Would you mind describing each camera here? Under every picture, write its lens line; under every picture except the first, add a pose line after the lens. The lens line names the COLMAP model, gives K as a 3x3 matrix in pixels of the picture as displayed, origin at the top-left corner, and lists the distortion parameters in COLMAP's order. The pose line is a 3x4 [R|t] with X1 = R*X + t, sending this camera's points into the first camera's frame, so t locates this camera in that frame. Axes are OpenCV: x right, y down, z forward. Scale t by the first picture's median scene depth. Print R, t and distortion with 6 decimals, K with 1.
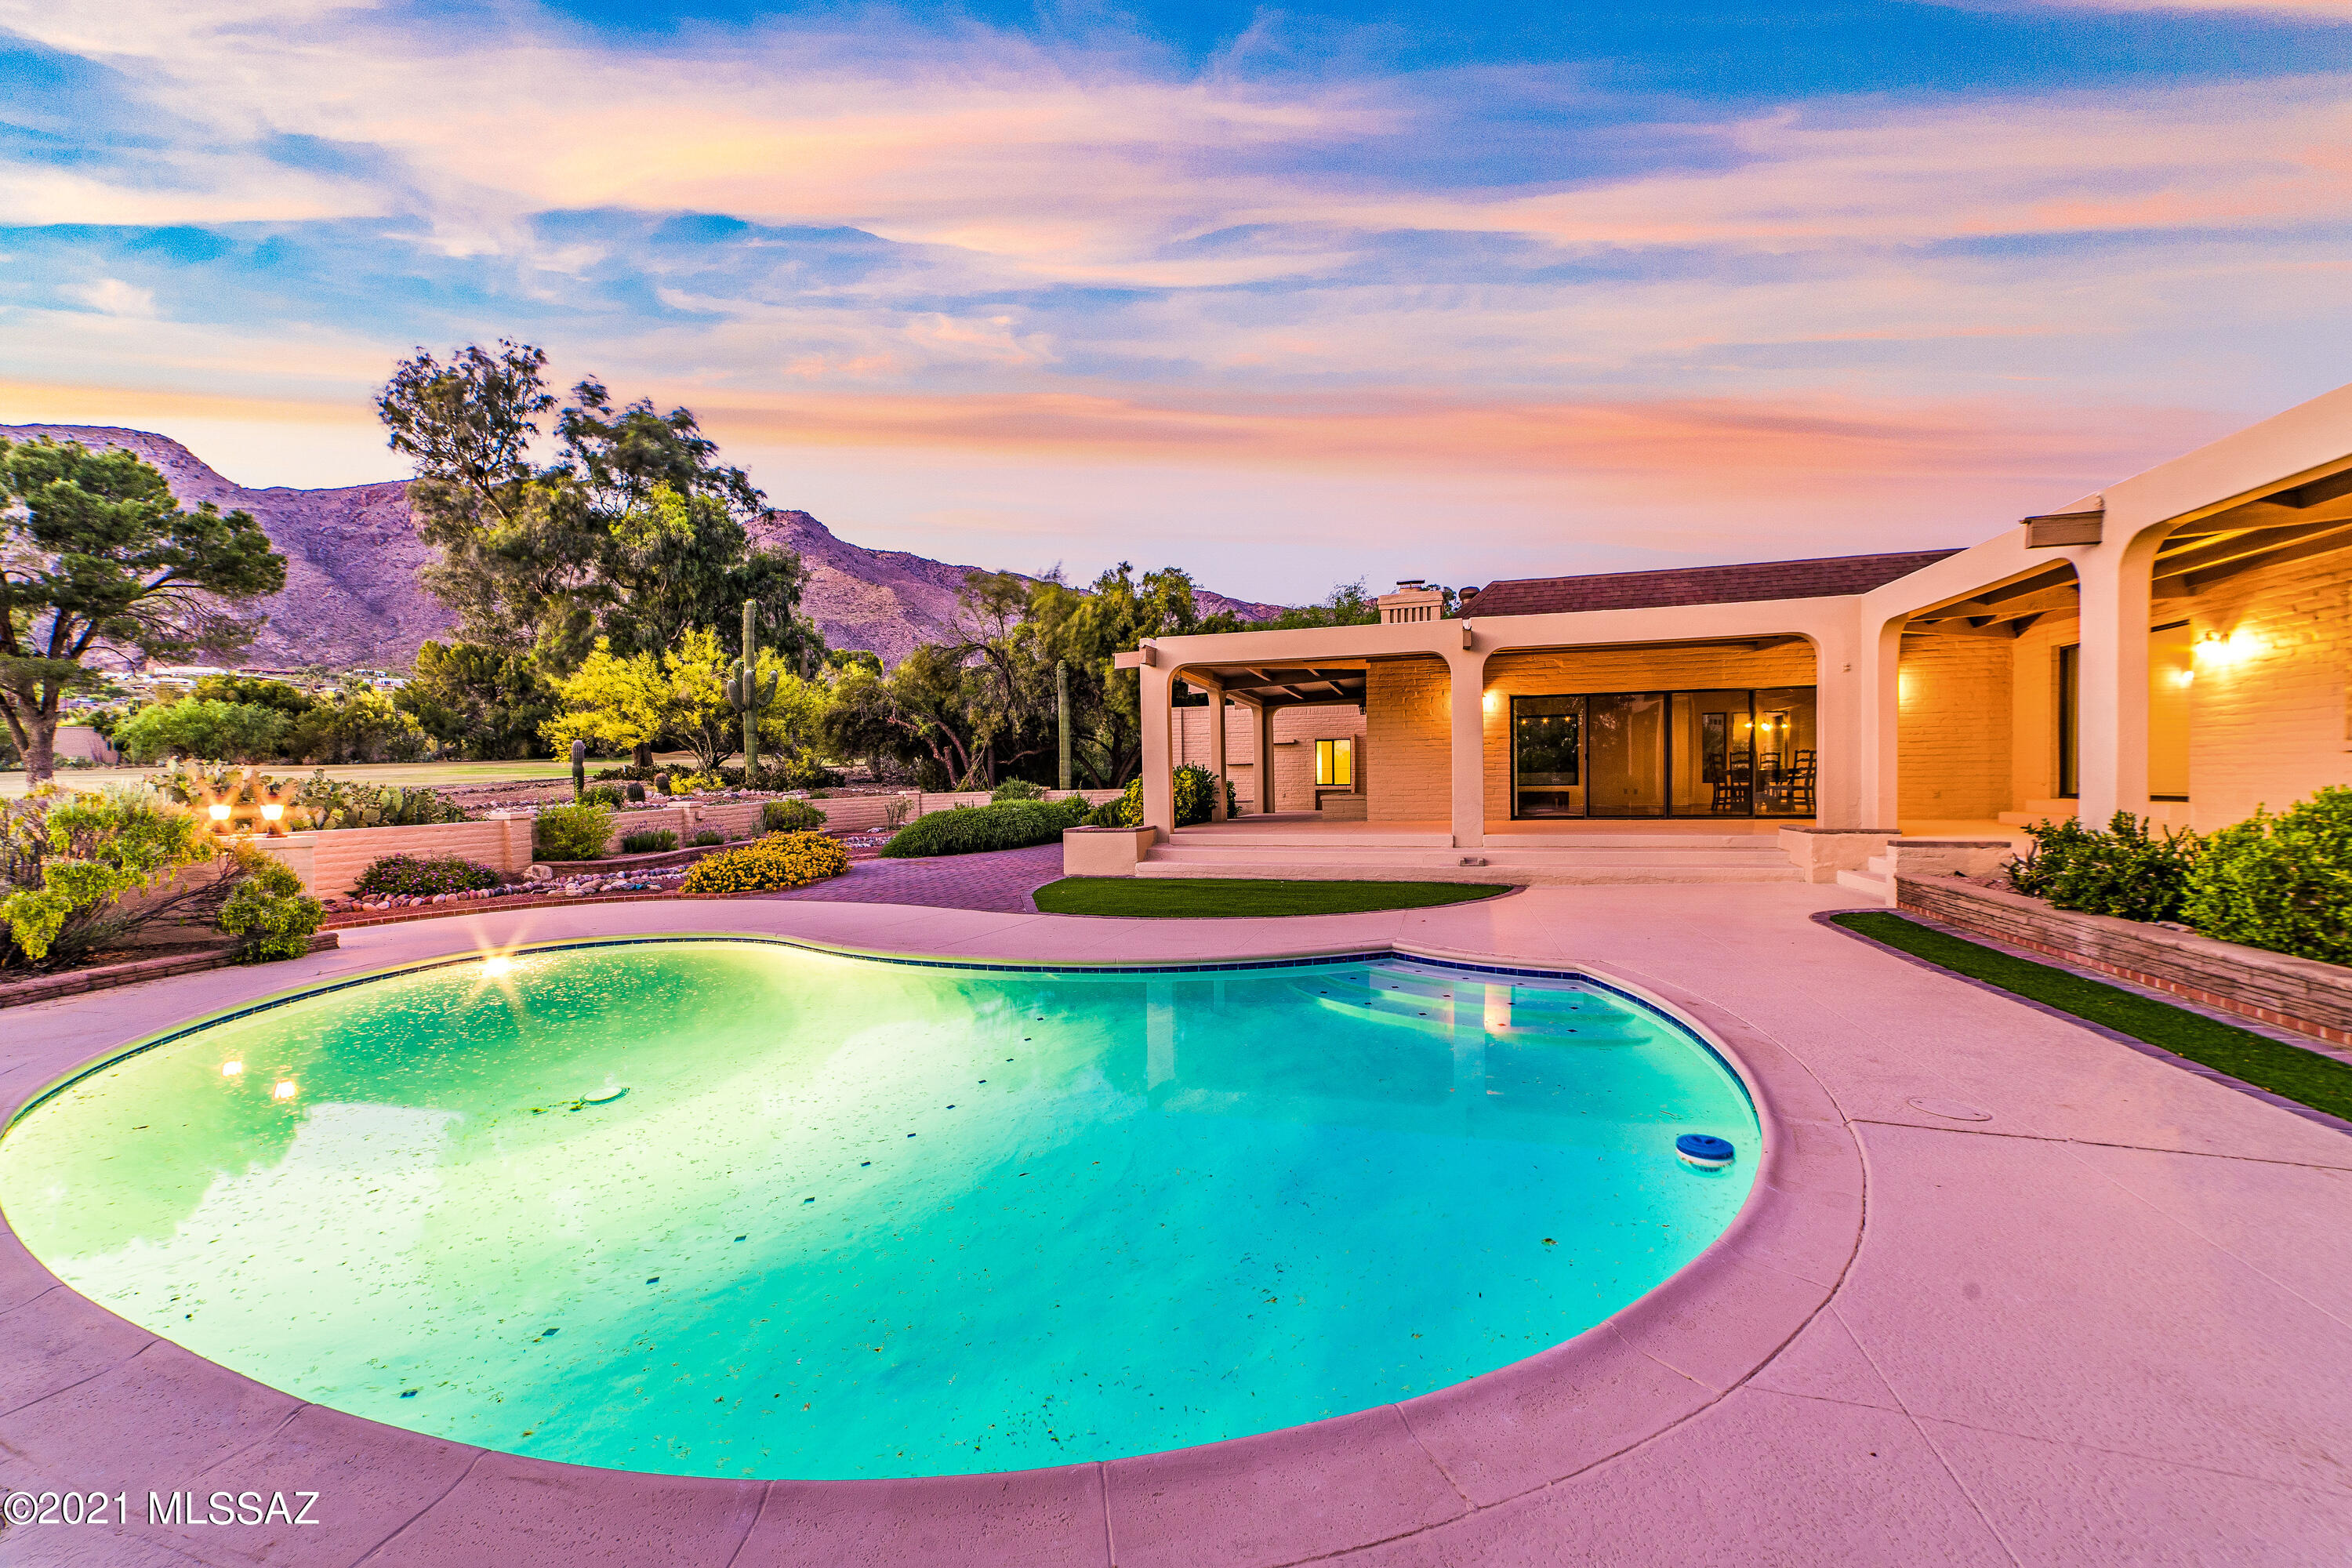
lens RADIAL K [[894.3, 0, 1183.4], [0, 894.3, 796.4], [0, 0, 1]] dist [-0.025243, 0.007880]
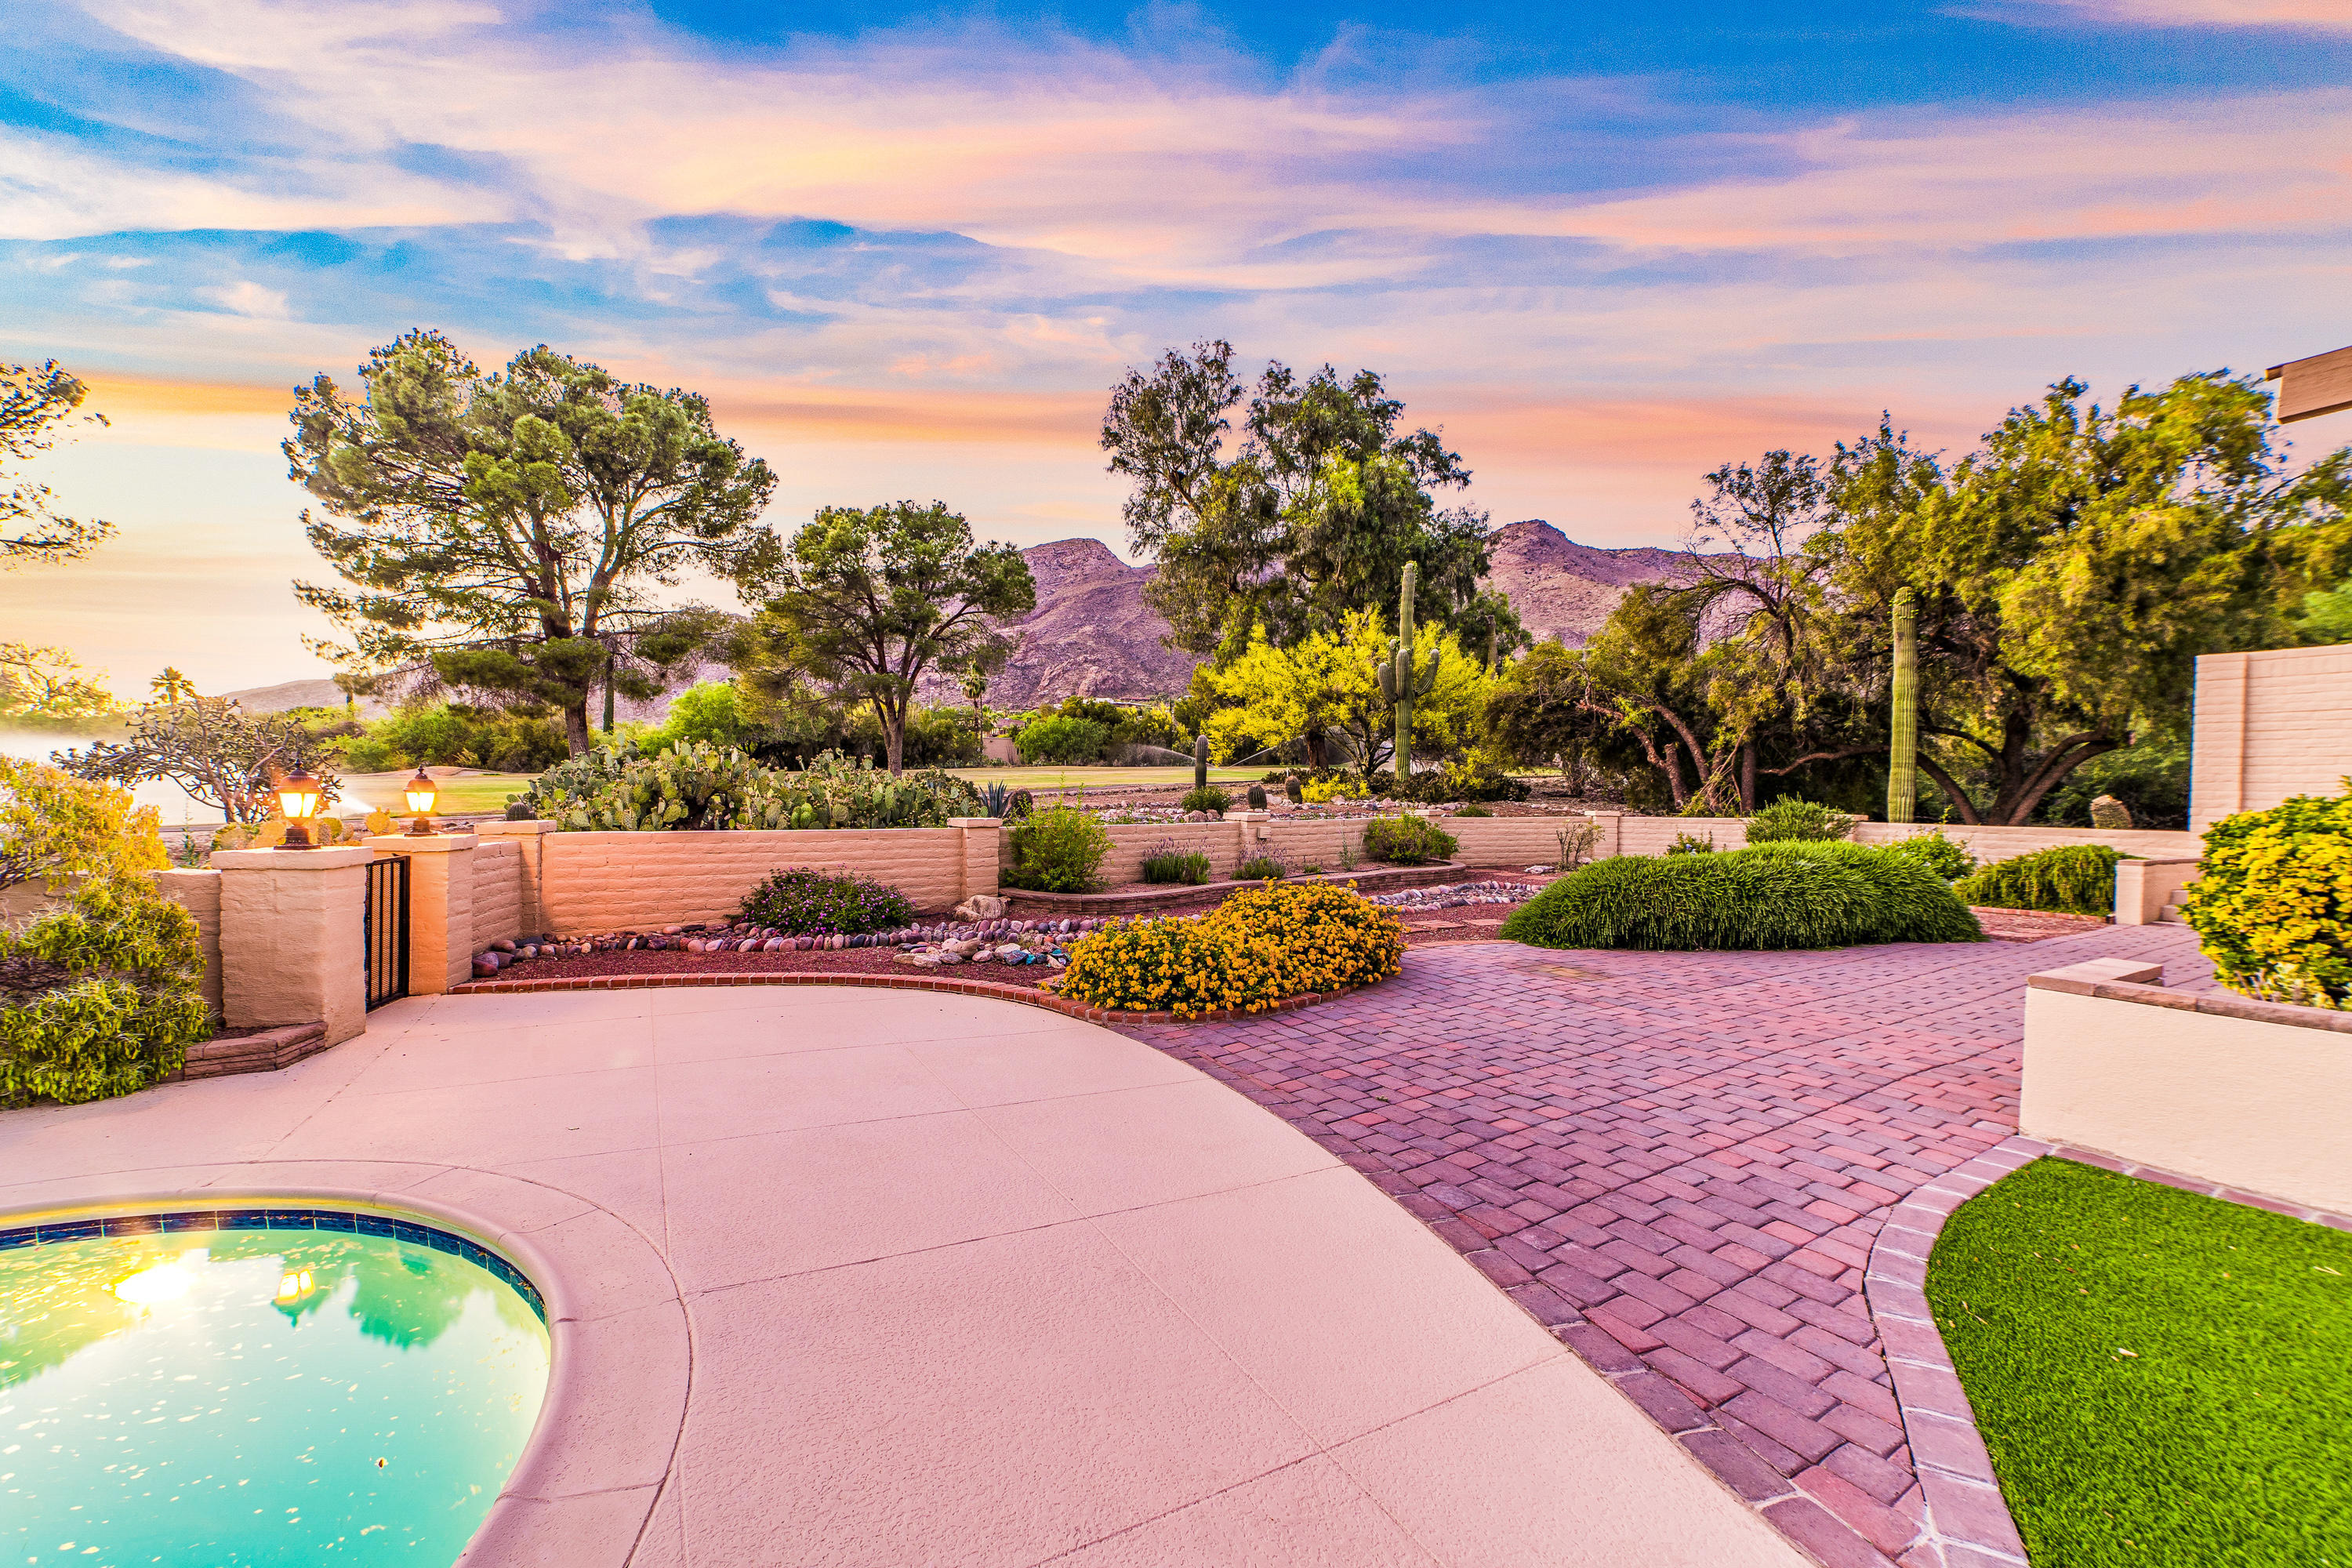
lens RADIAL K [[894.3, 0, 1183.4], [0, 894.3, 796.4], [0, 0, 1]] dist [-0.025243, 0.007880]
pose [[0.711191, 0.035318, -0.702111, -0.063153], [-0.045929, 0.998938, 0.003727, -0.004787], [0.701497, 0.029597, 0.712057, 0.293892]]
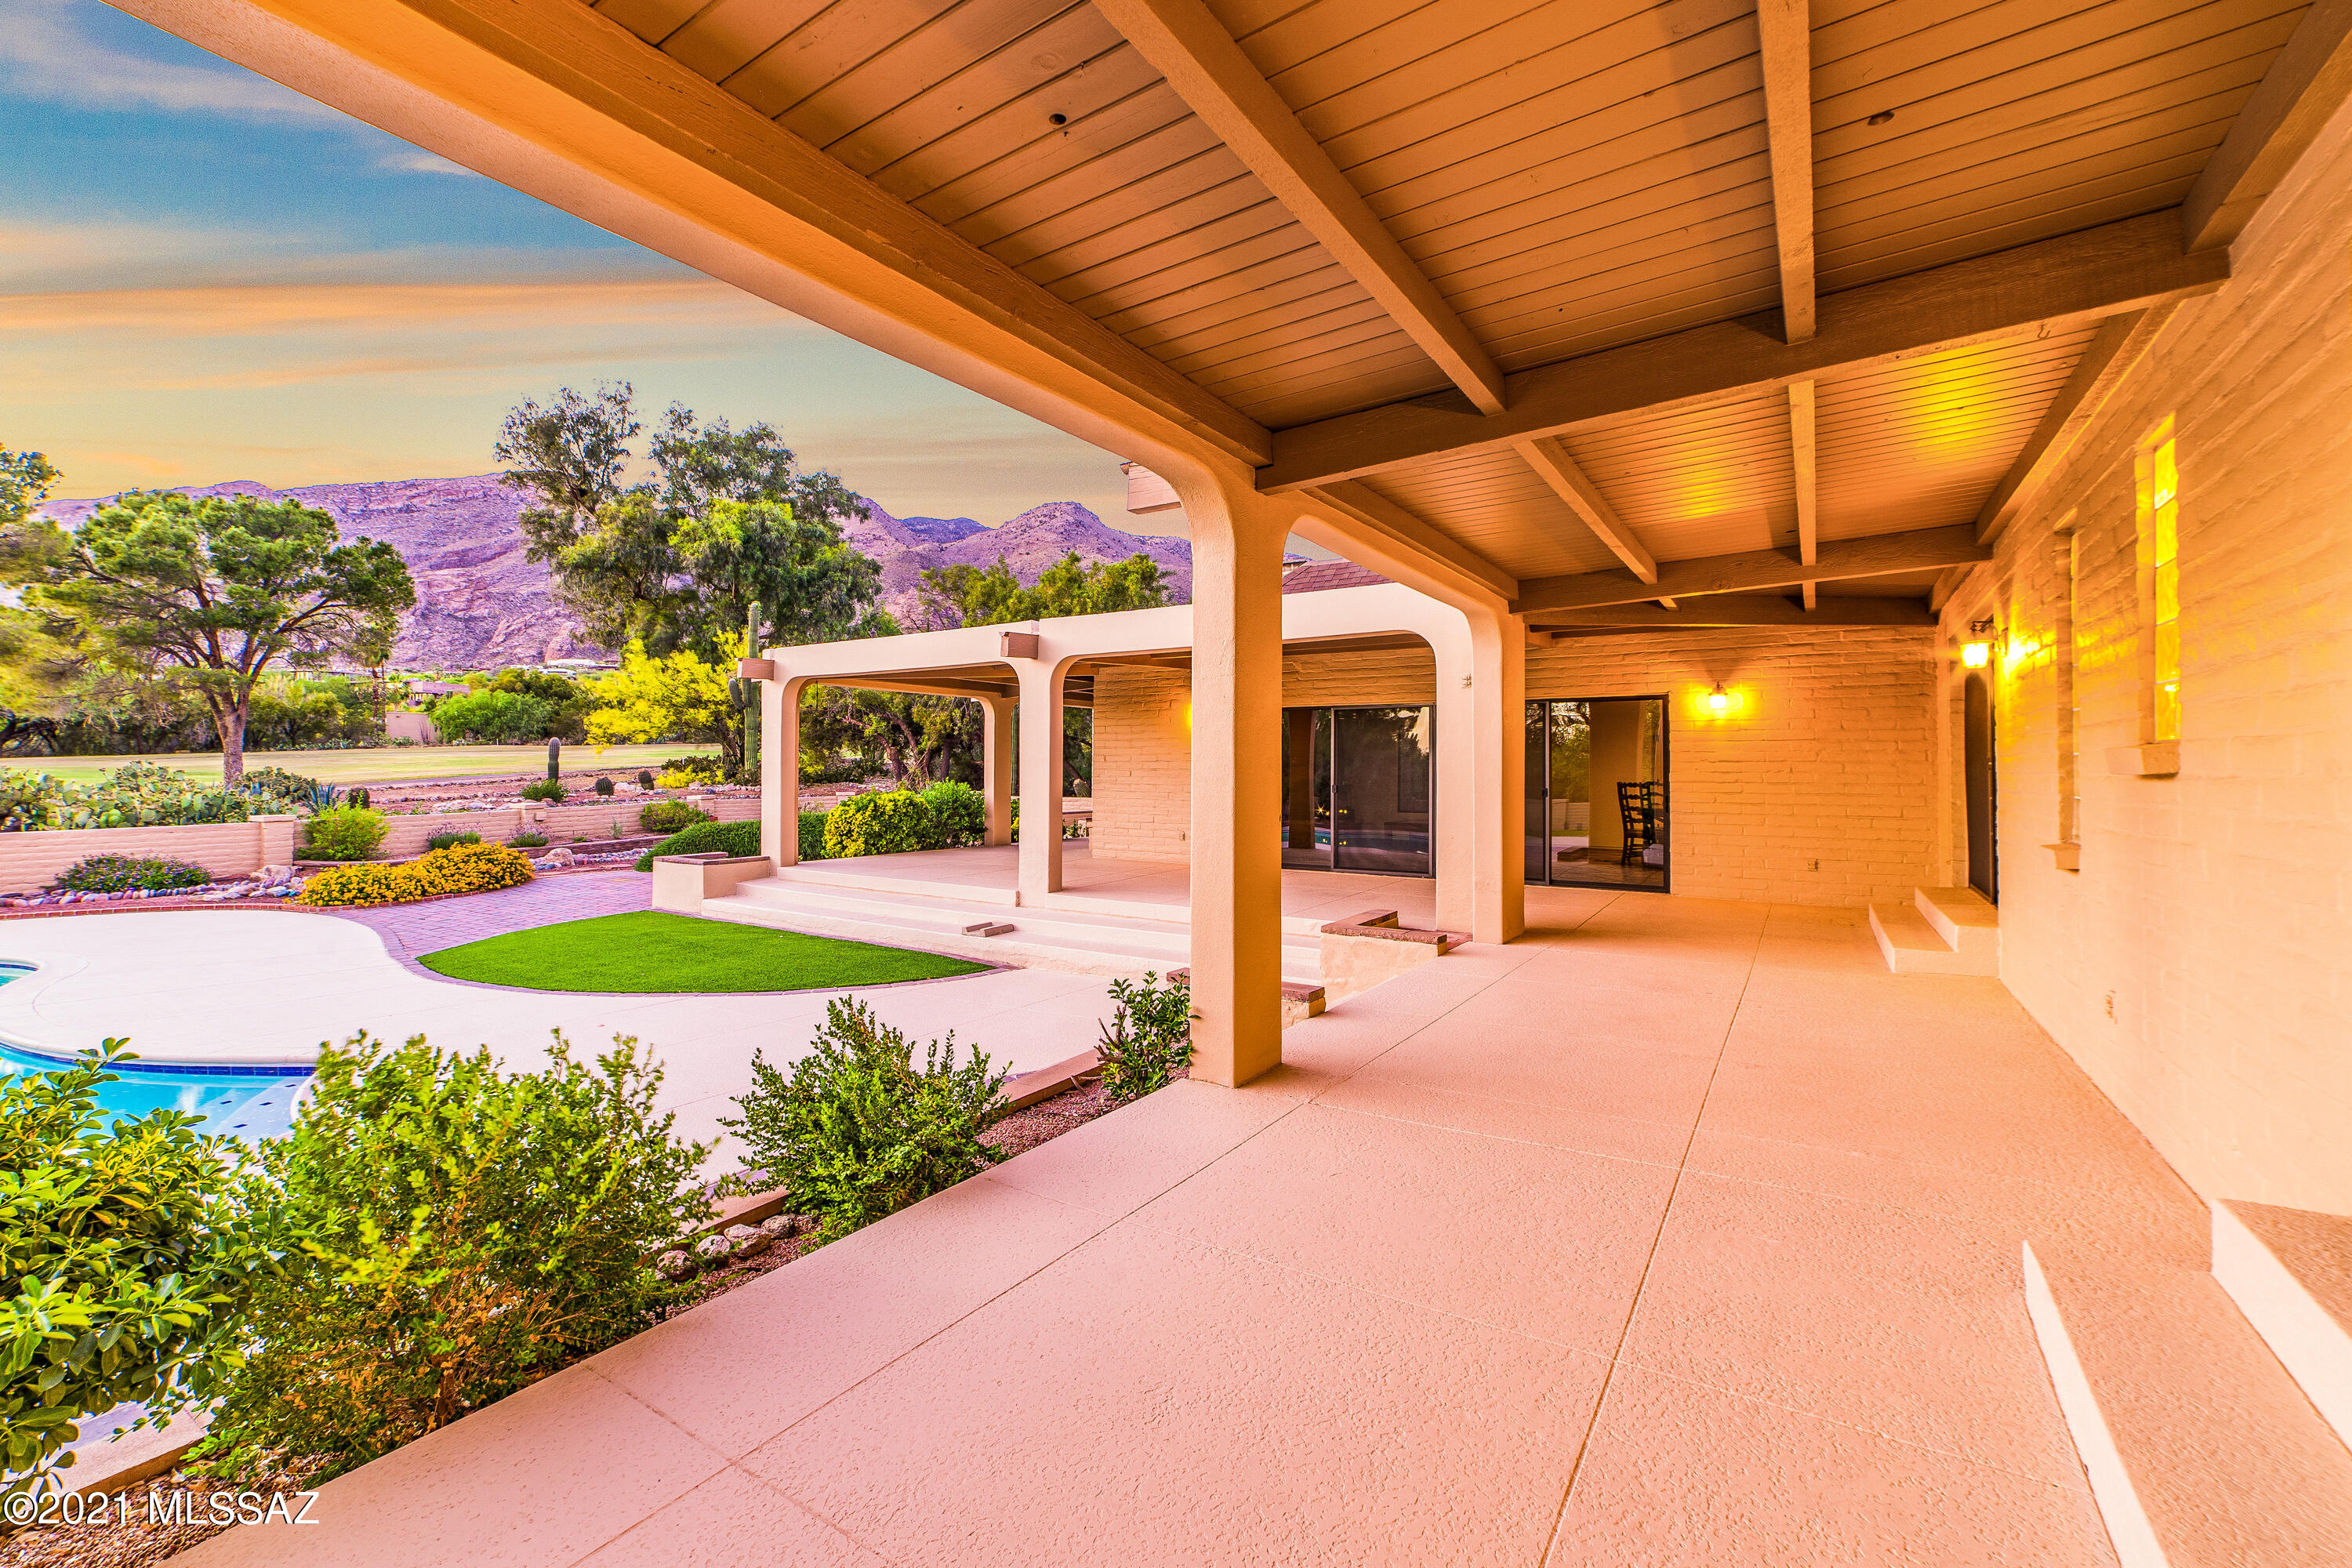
lens RADIAL K [[931.1, 0, 1202.7], [0, 931.1, 747.6], [0, 0, 1]] dist [-0.026603, 0.007629]
pose [[0.956460, 0.016542, -0.291395, 0.332840], [-0.026831, 0.999148, -0.031347, -0.030165], [0.290628, 0.037801, 0.956089, 0.120668]]
